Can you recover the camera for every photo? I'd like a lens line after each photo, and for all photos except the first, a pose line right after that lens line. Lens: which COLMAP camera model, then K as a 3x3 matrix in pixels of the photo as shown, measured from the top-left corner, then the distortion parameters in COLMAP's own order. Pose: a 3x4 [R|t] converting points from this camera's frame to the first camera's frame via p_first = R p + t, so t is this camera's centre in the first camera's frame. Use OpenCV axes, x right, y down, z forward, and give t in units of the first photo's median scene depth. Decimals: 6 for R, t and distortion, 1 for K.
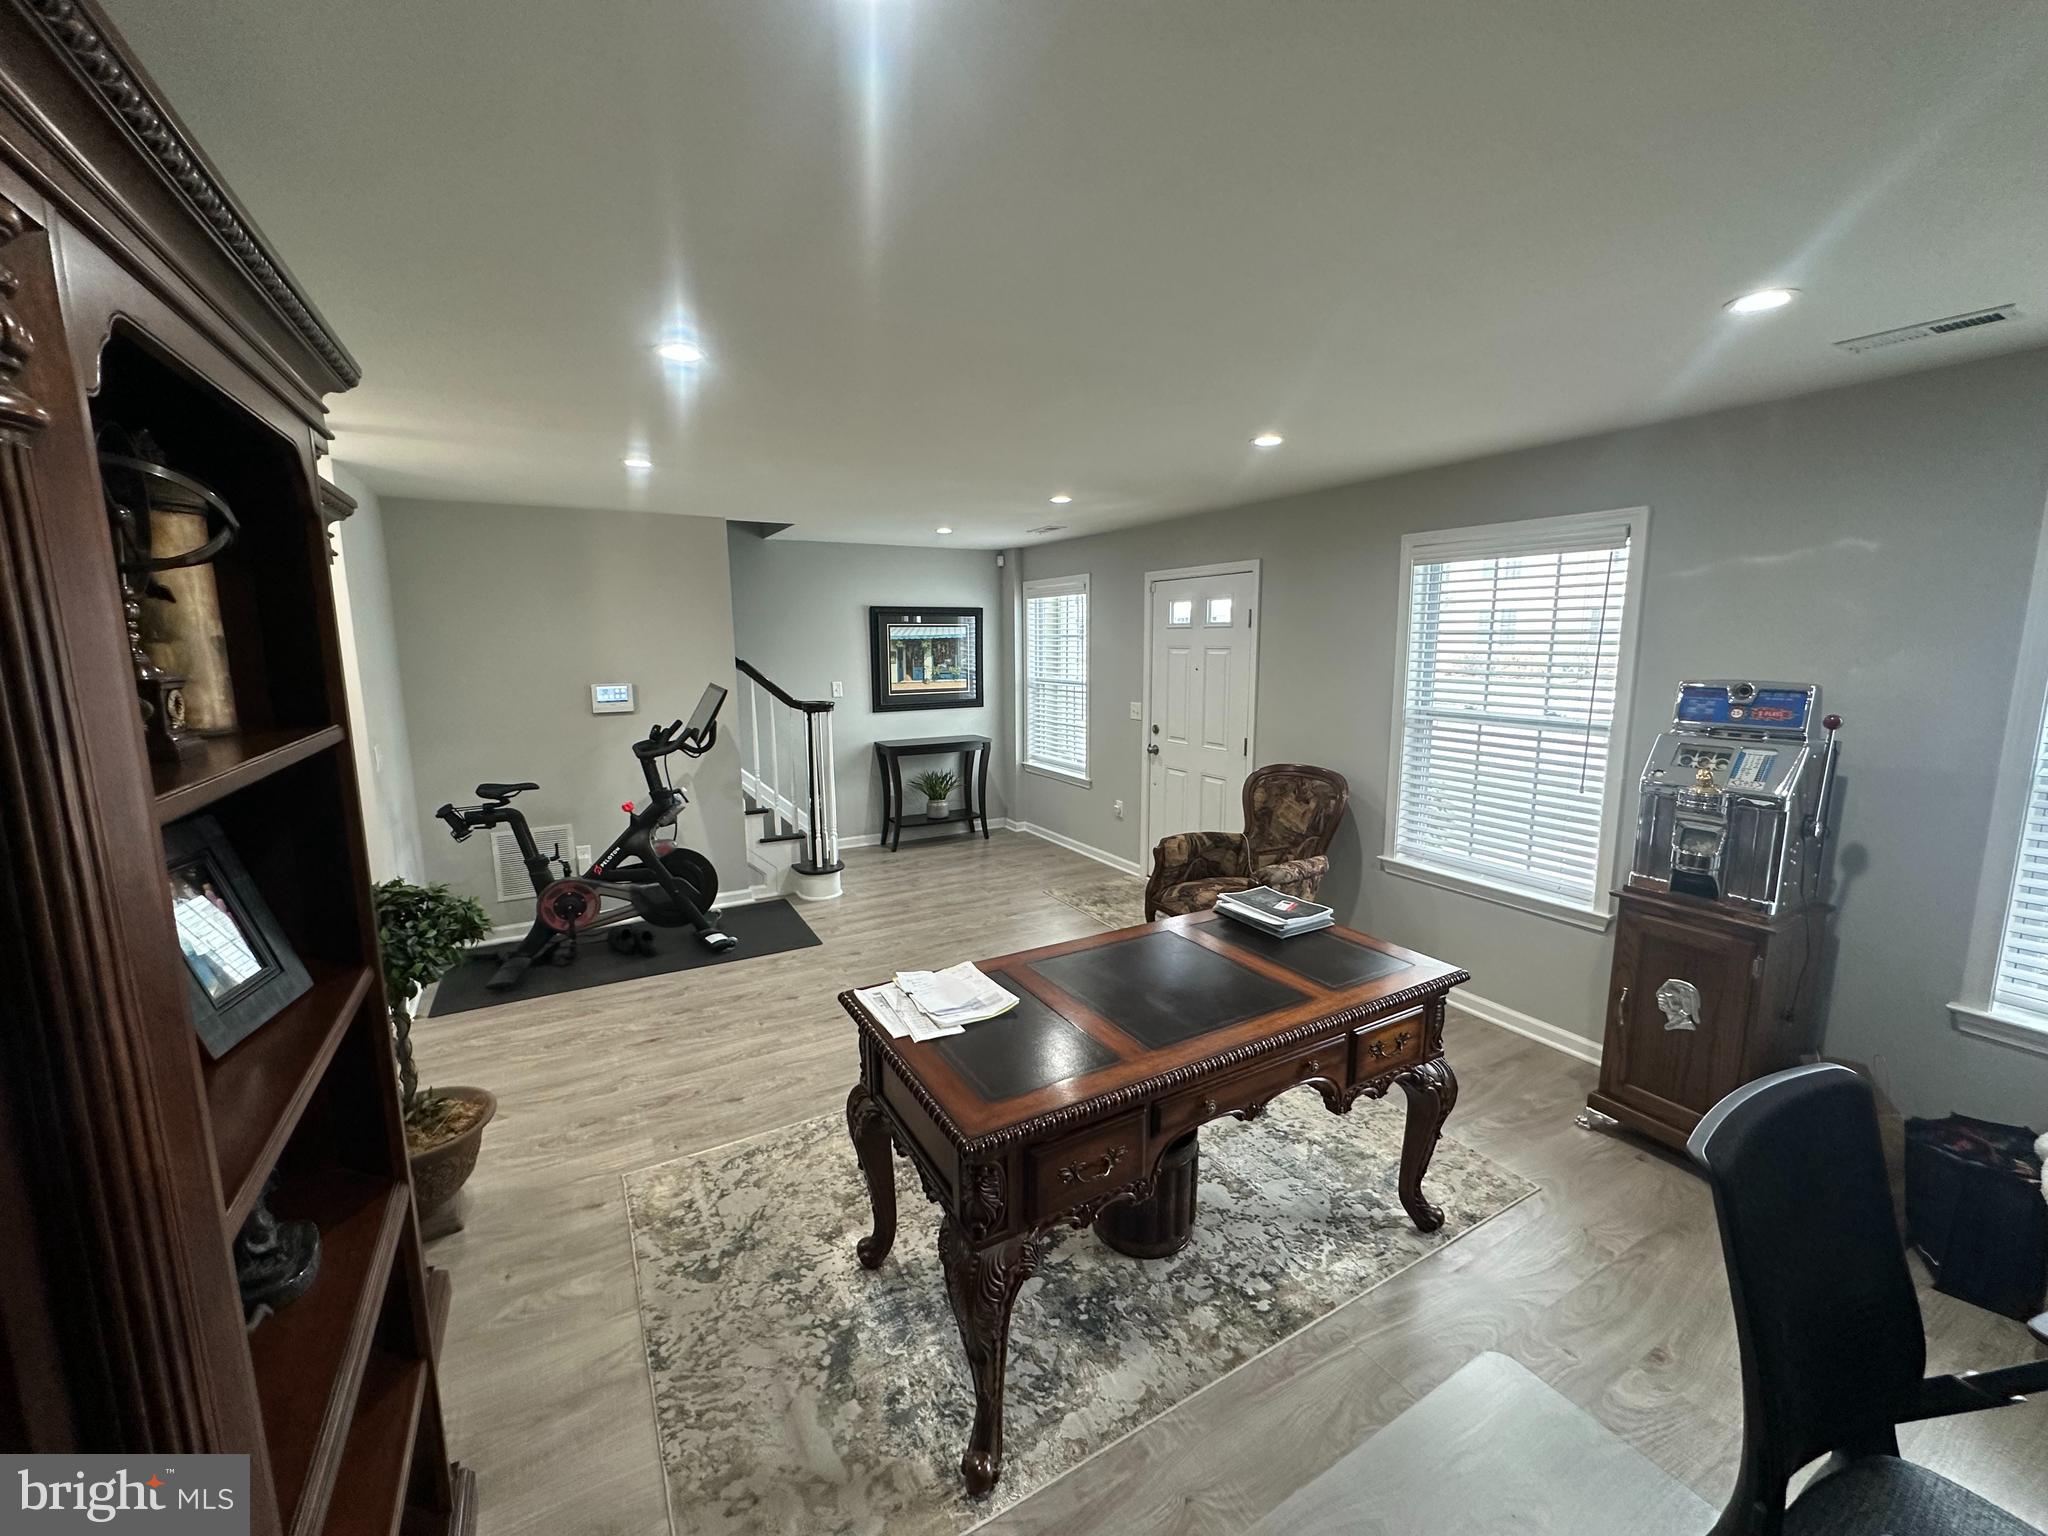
lens RADIAL K [[822.9, 0, 1030.8], [0, 822.9, 766.6], [0, 0, 1]] dist [-0.002369, 0.000597]
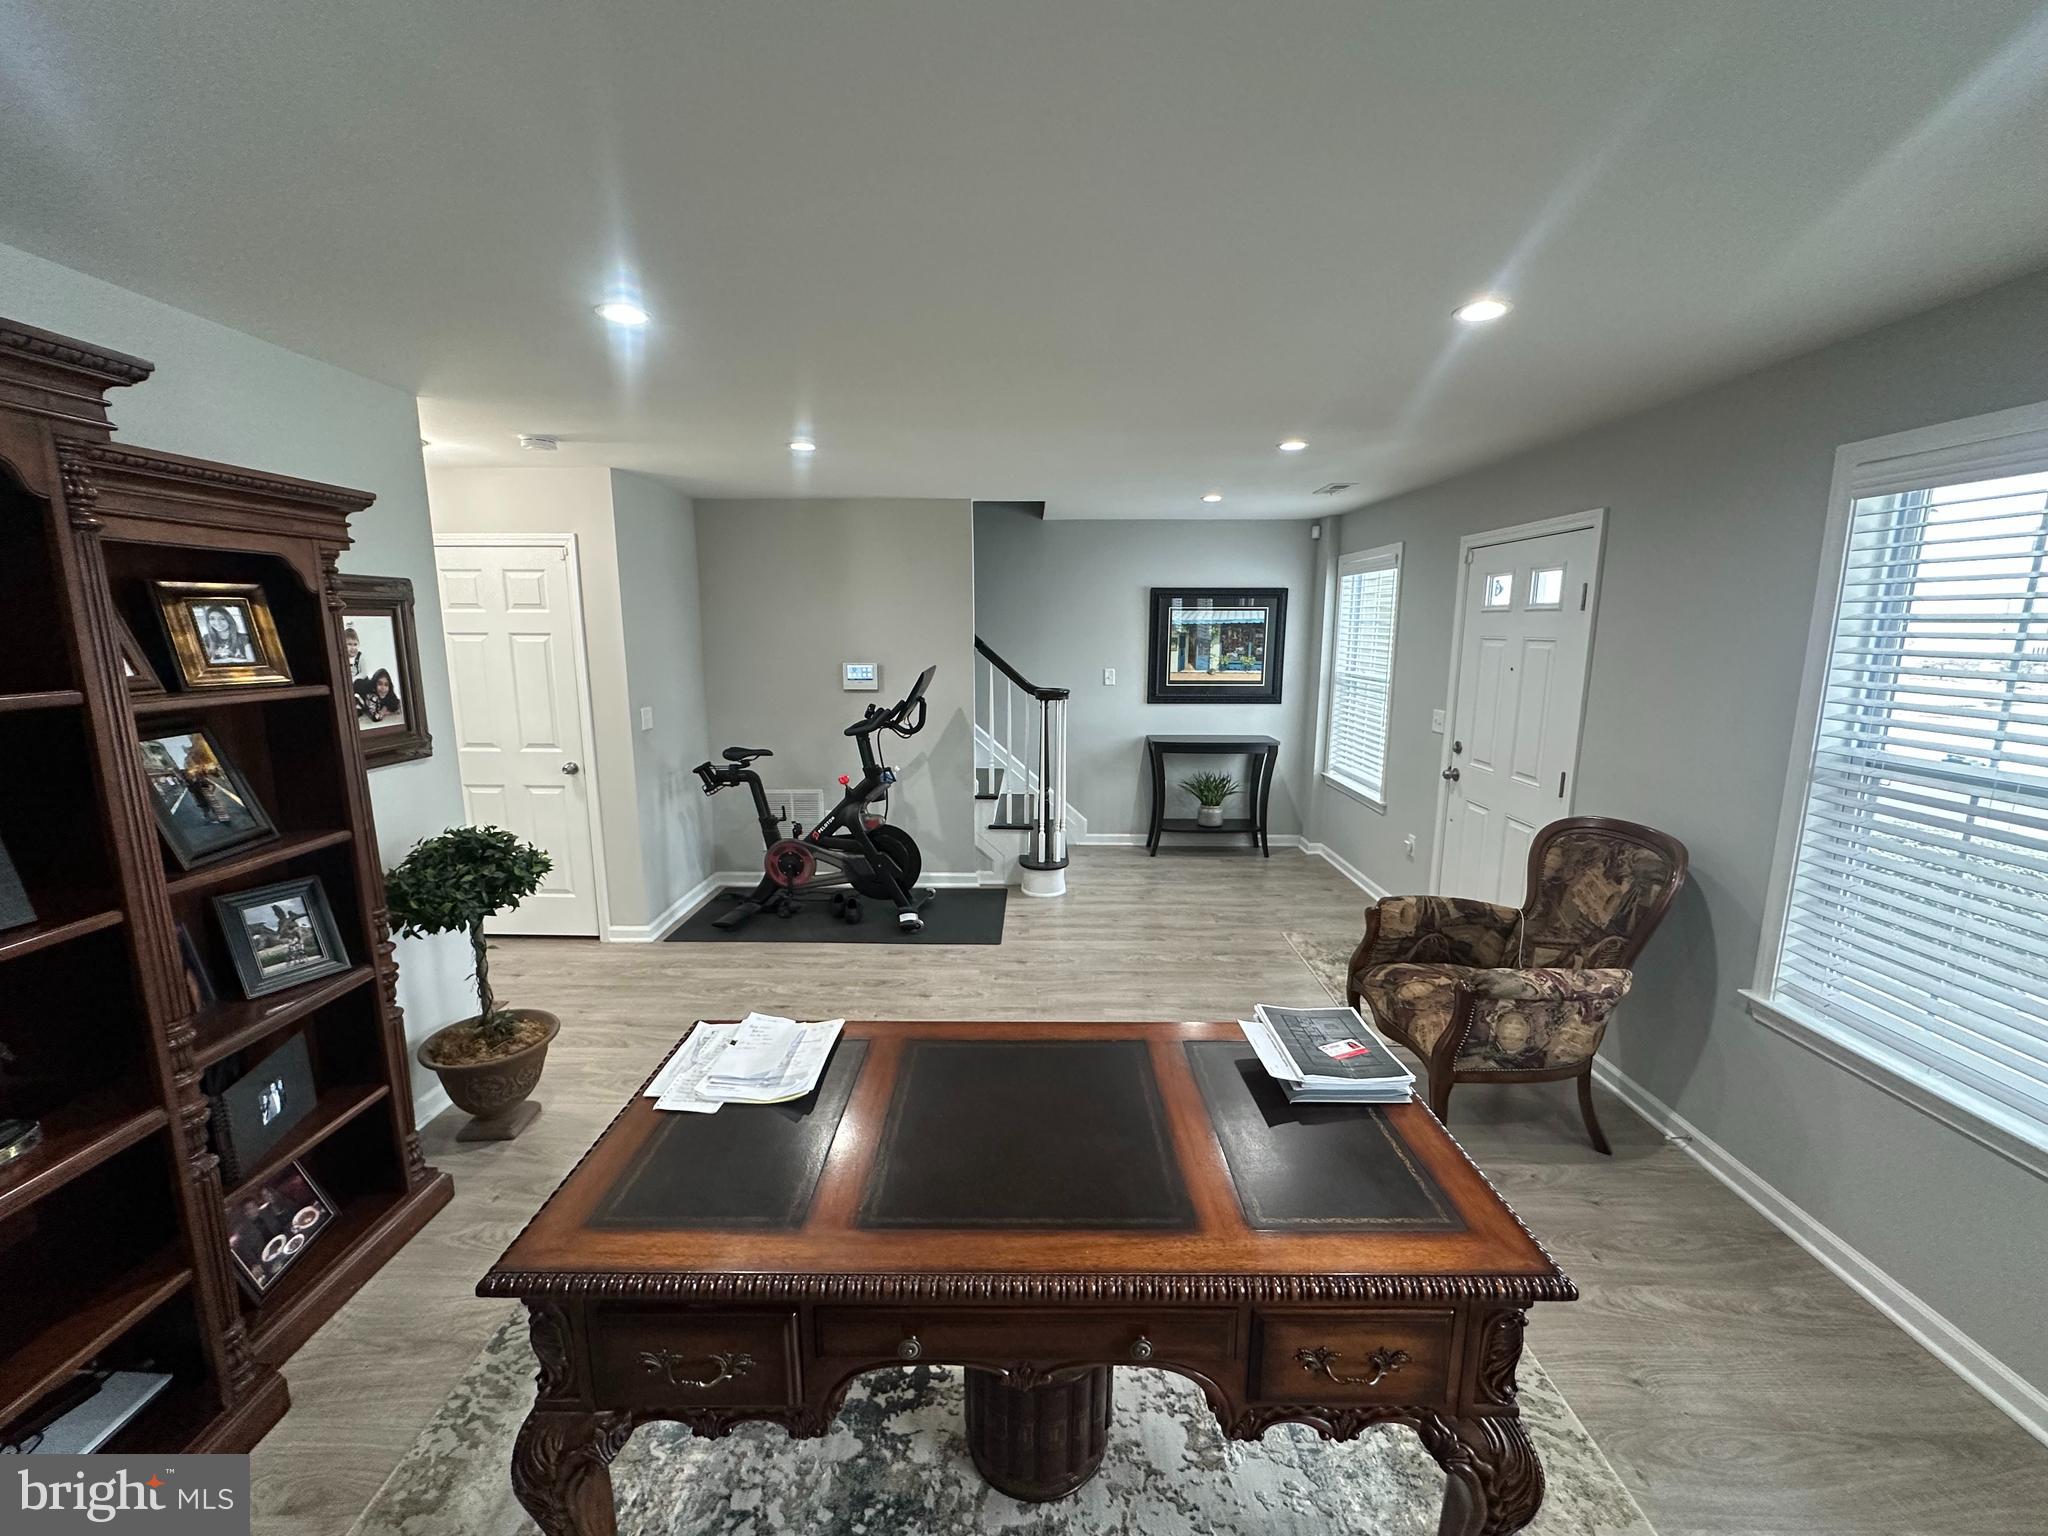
lens RADIAL K [[822.9, 0, 1024.6], [0, 822.9, 767.8], [0, 0, 1]] dist [-0.002369, 0.000597]
pose [[0.862155, 0.096323, -0.497404, 0.243903], [-0.087207, 0.995322, 0.041590, -0.031567], [0.499083, 0.007520, 0.866522, 0.206049]]
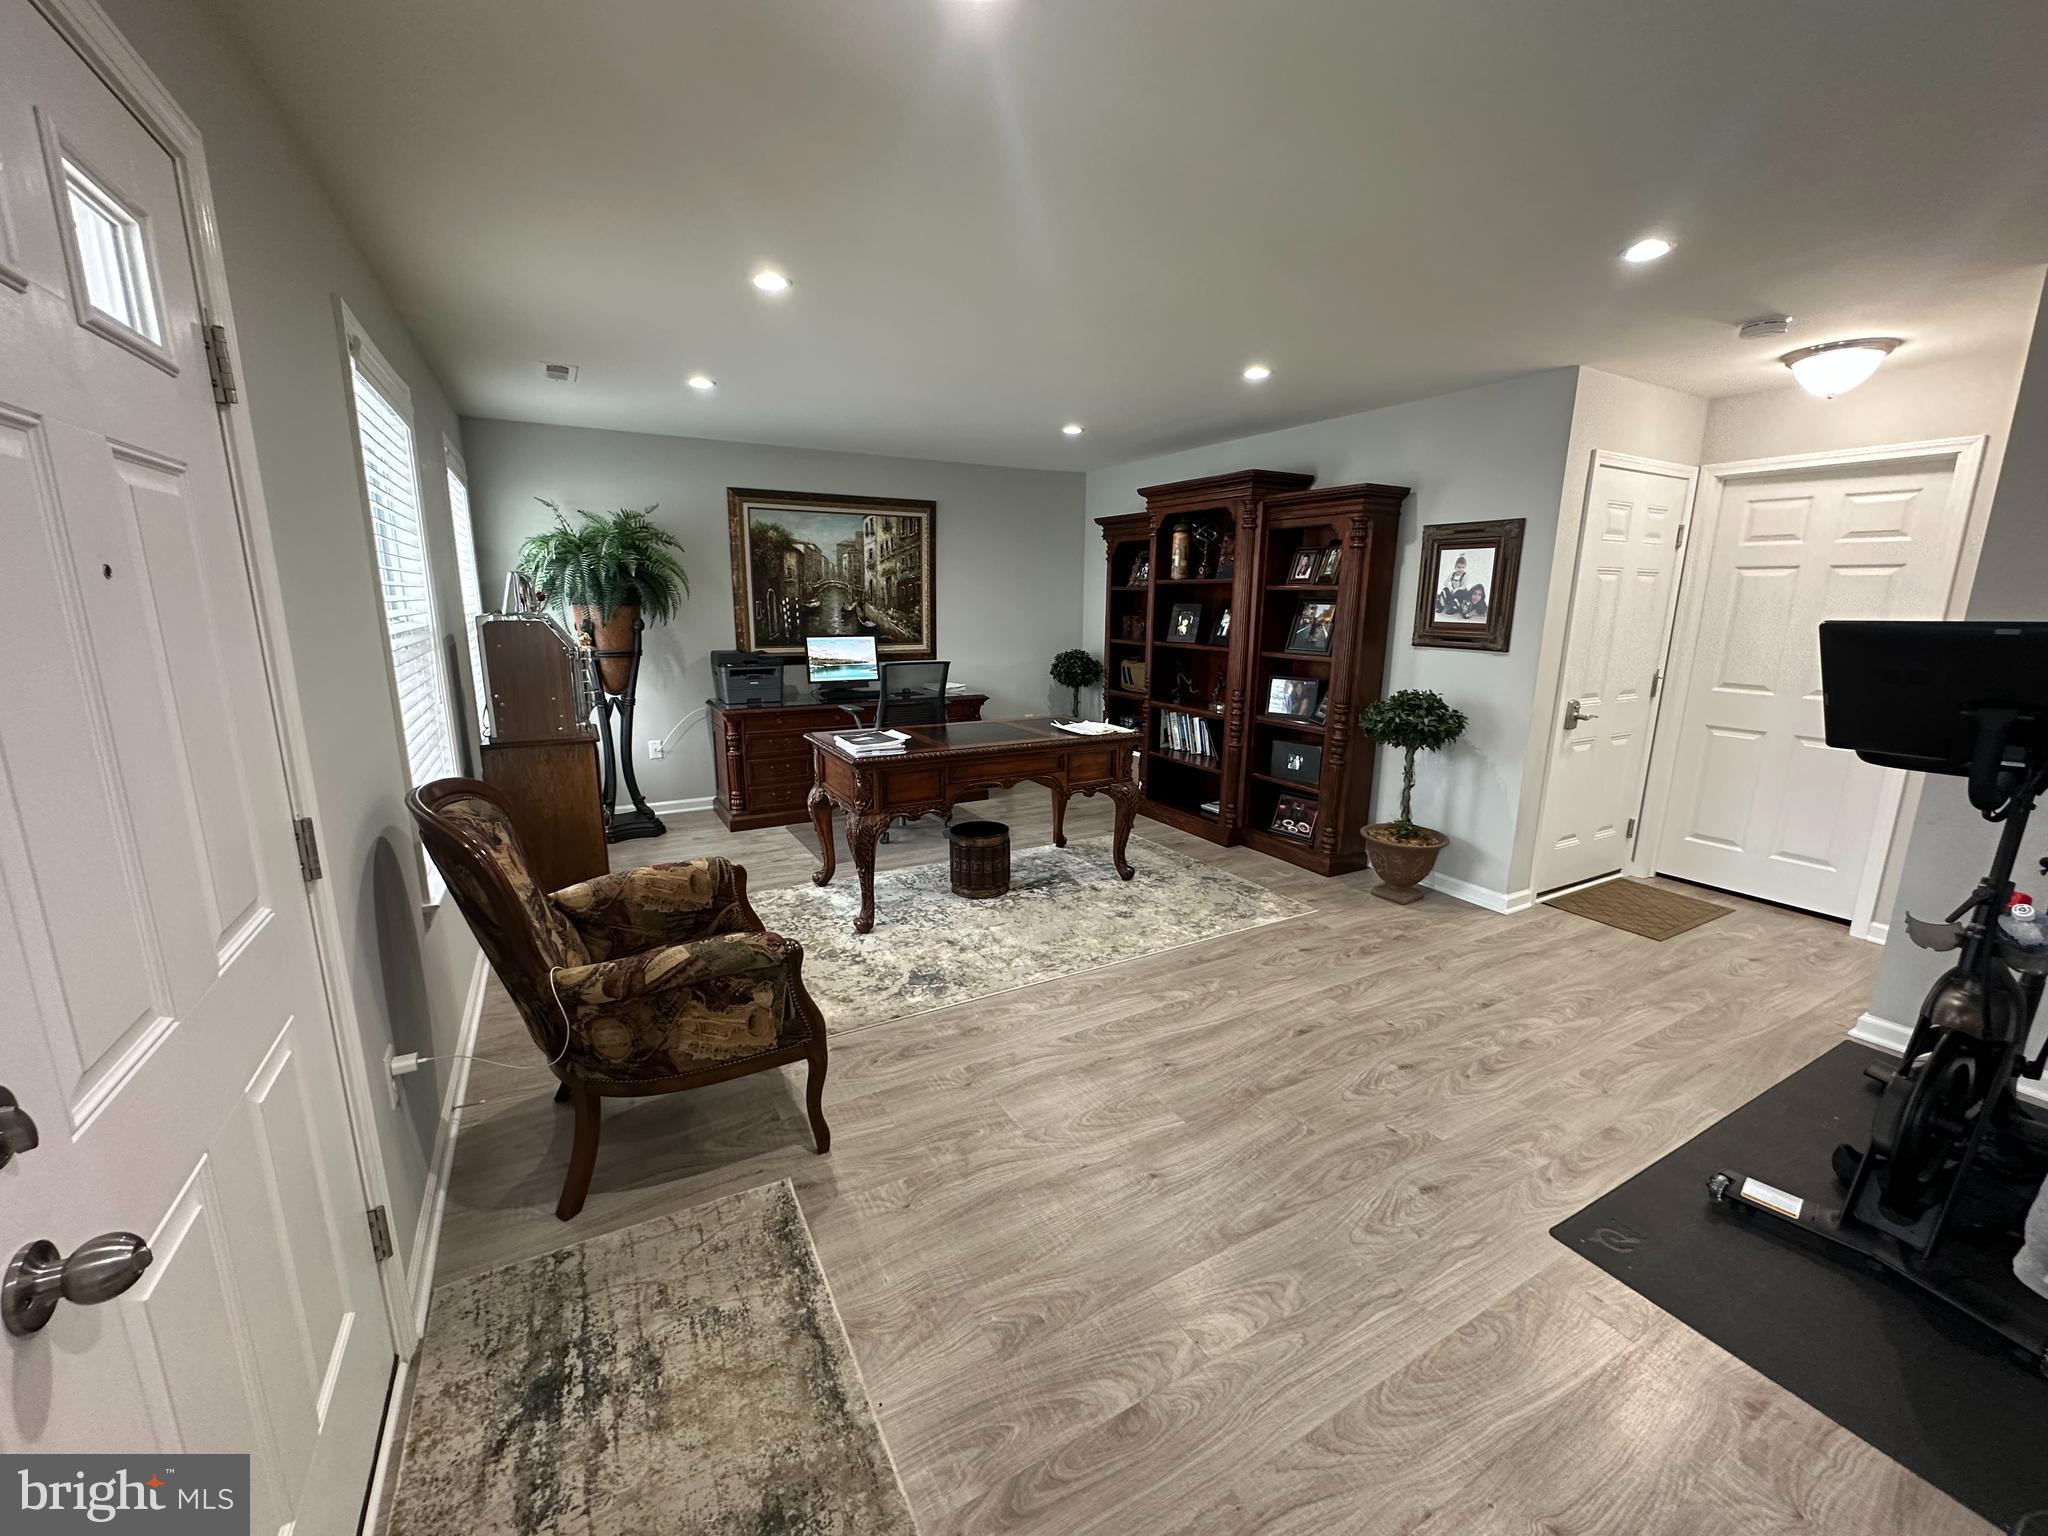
lens RADIAL K [[822.9, 0, 1027.7], [0, 822.9, 764.0], [0, 0, 1]] dist [-0.002369, 0.000597]
pose [[-0.999981, -0.005041, 0.003412, 0.017239], [-0.003497, 0.934528, 0.355872, -0.174706], [-0.004983, 0.355854, -0.934528, 1.427261]]
